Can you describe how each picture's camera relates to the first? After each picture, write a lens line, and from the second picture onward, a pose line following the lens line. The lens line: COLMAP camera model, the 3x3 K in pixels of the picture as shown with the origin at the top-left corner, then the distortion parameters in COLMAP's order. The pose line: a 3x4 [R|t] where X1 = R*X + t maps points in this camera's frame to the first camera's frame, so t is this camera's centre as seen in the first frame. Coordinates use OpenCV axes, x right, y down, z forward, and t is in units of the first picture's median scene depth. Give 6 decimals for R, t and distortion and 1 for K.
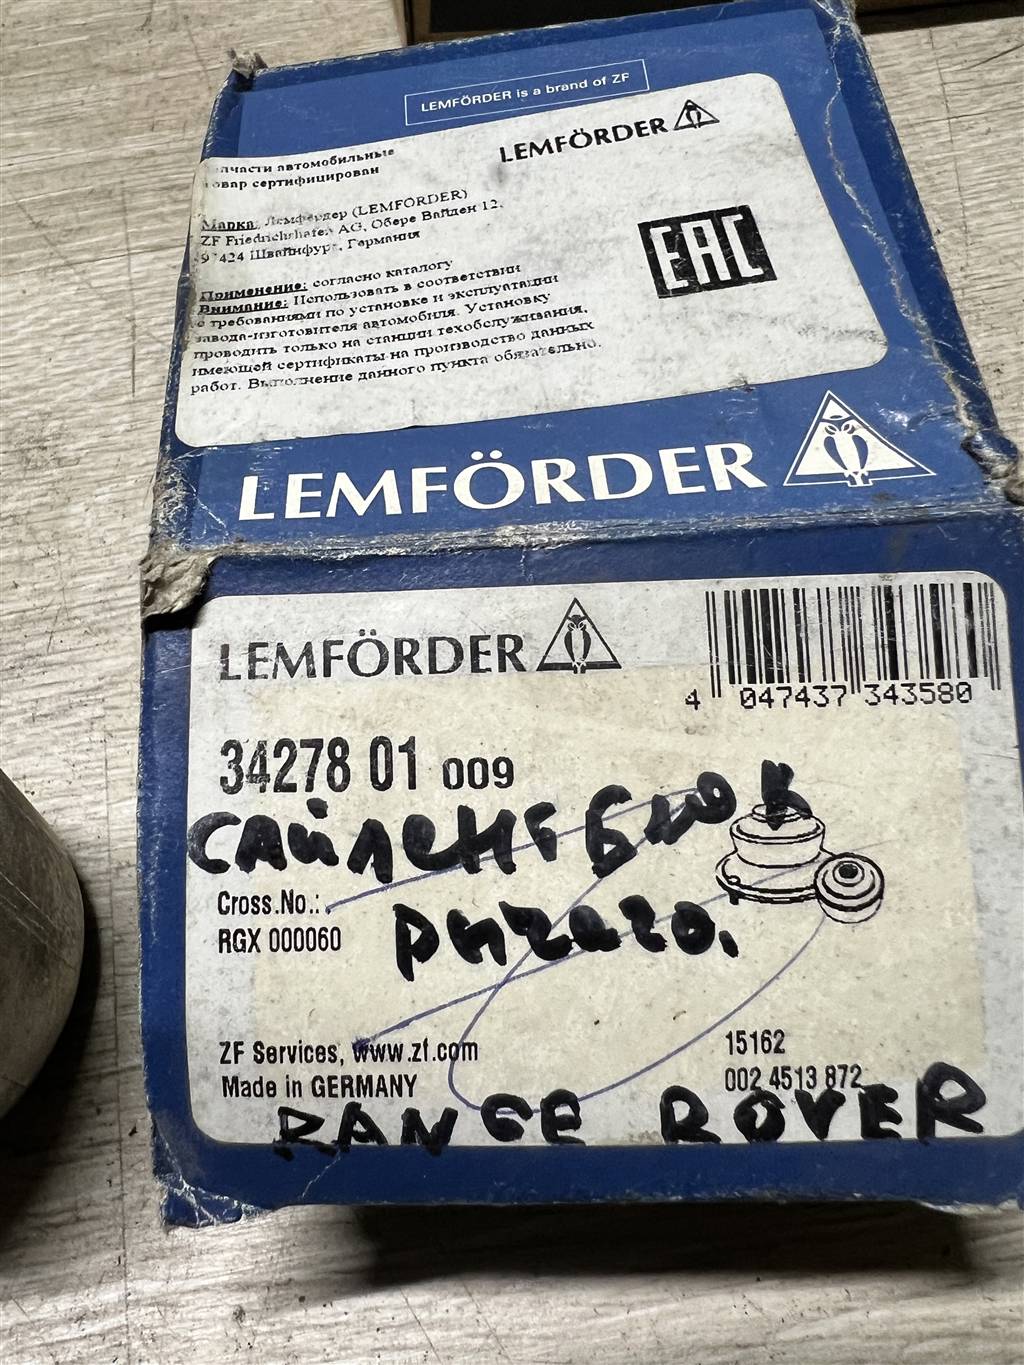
lens RADIAL K [[1033.6, 0, 404.1], [0, 1033.6, 635.7], [0, 0, 1]] dist [0.046803, -0.081474]
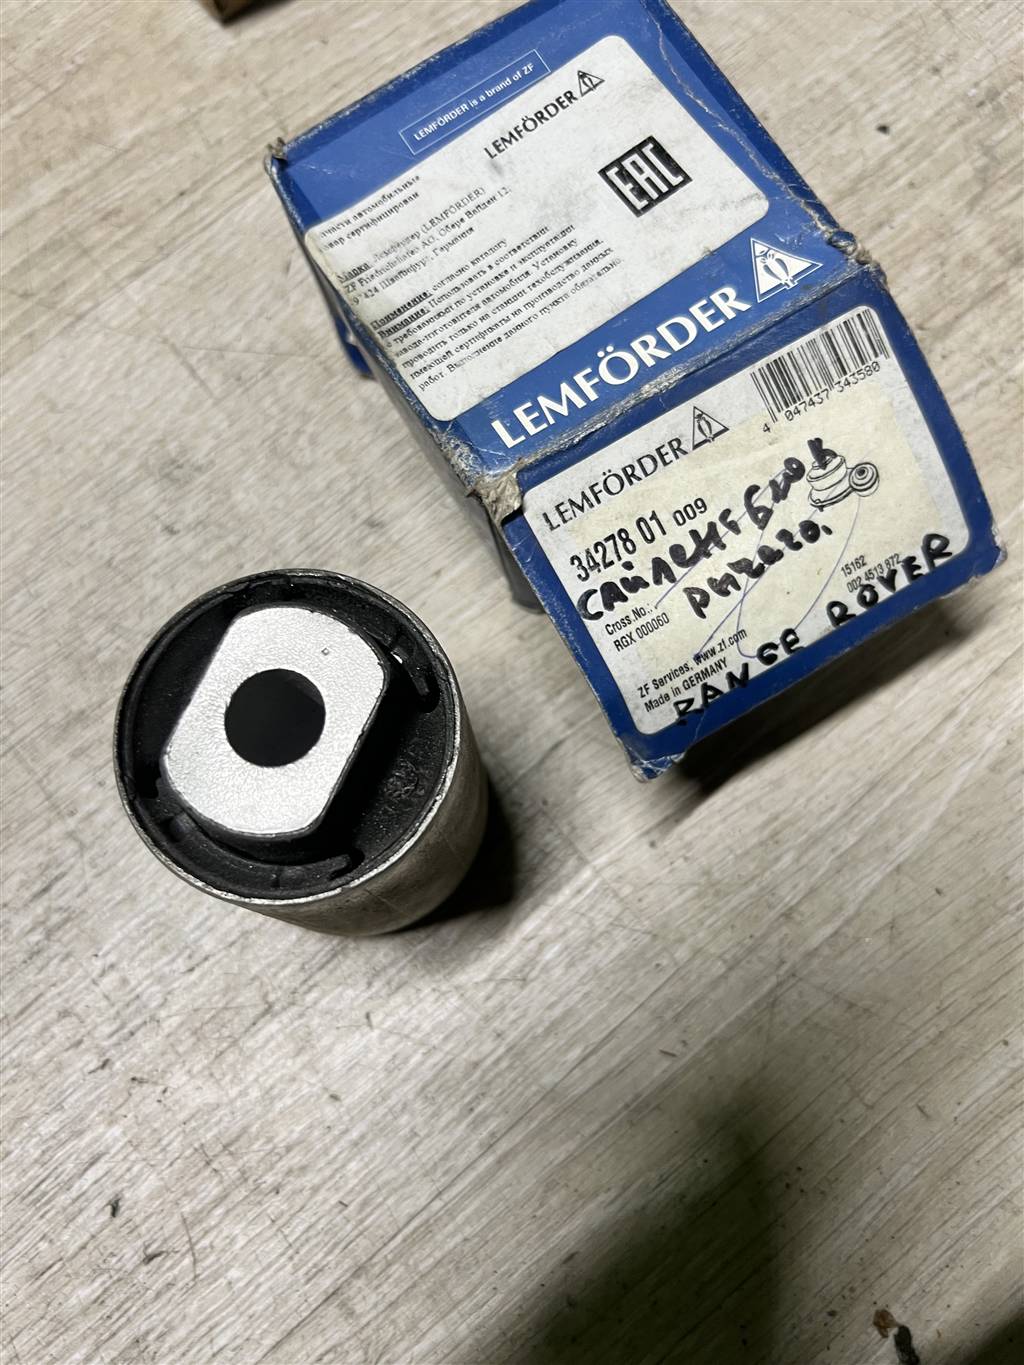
lens RADIAL K [[1073.2, 0, 506.1], [0, 1073.2, 683.5], [0, 0, 1]] dist [-0.000290, -0.033793]
pose [[0.863793, -0.479354, 0.155182, -0.643500], [0.428595, 0.860988, 0.273872, -0.268579], [-0.264891, -0.170058, 0.949164, -0.817616]]
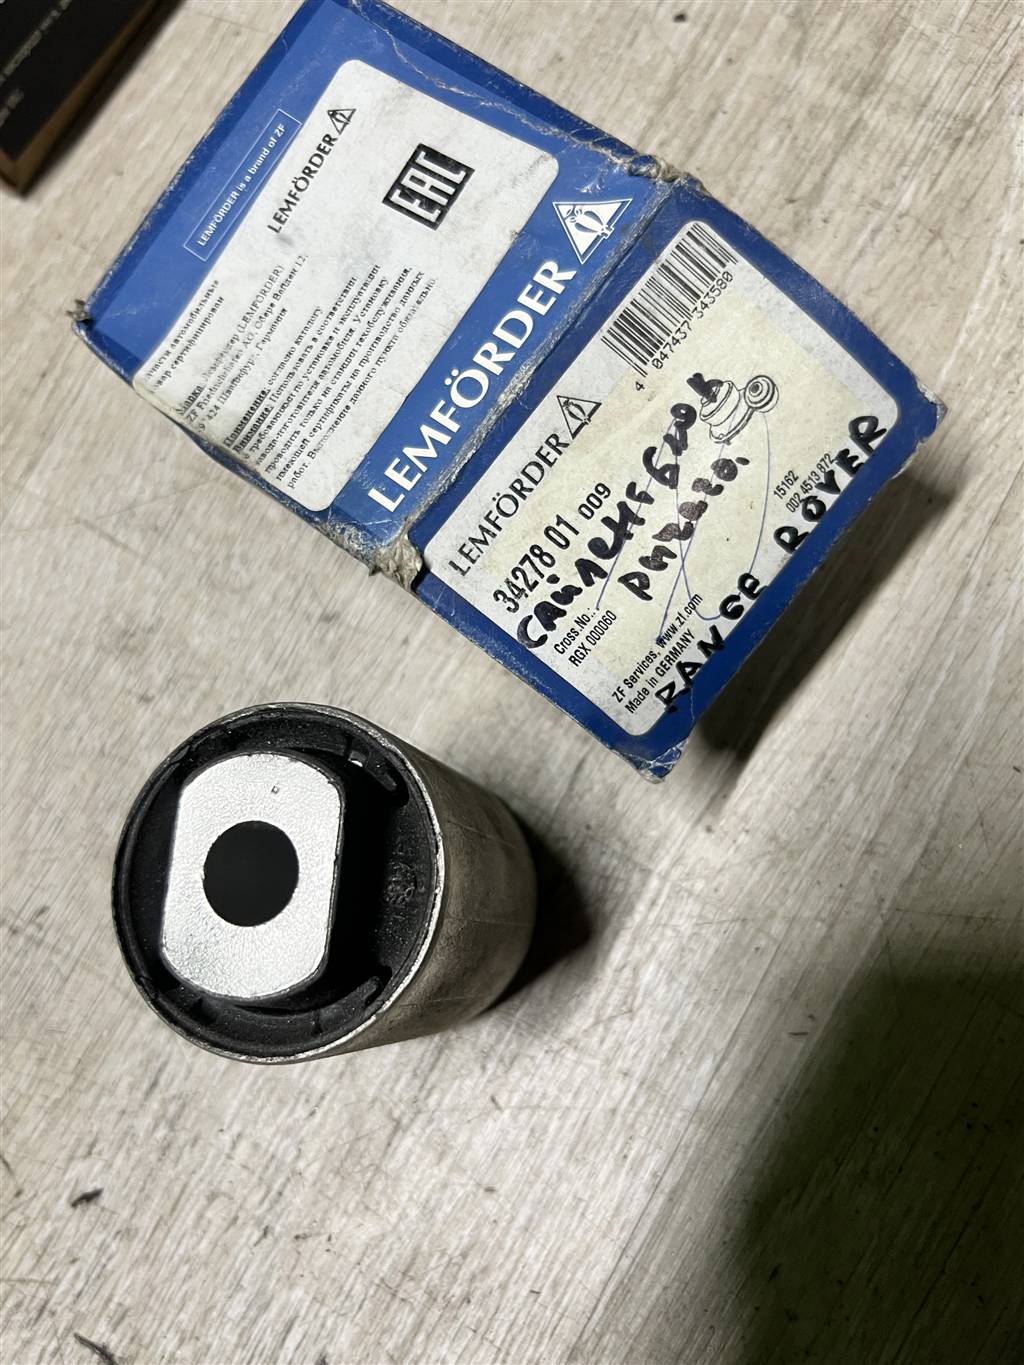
lens RADIAL K [[1088.3, 0, 506.2], [0, 1088.3, 693.2], [0, 0, 1]] dist [0.013156, -0.063861]
pose [[0.639482, -0.765111, 0.075290, -0.402695], [0.736940, 0.637932, 0.223523, -0.181962], [-0.219050, -0.087454, 0.971786, -0.810759]]
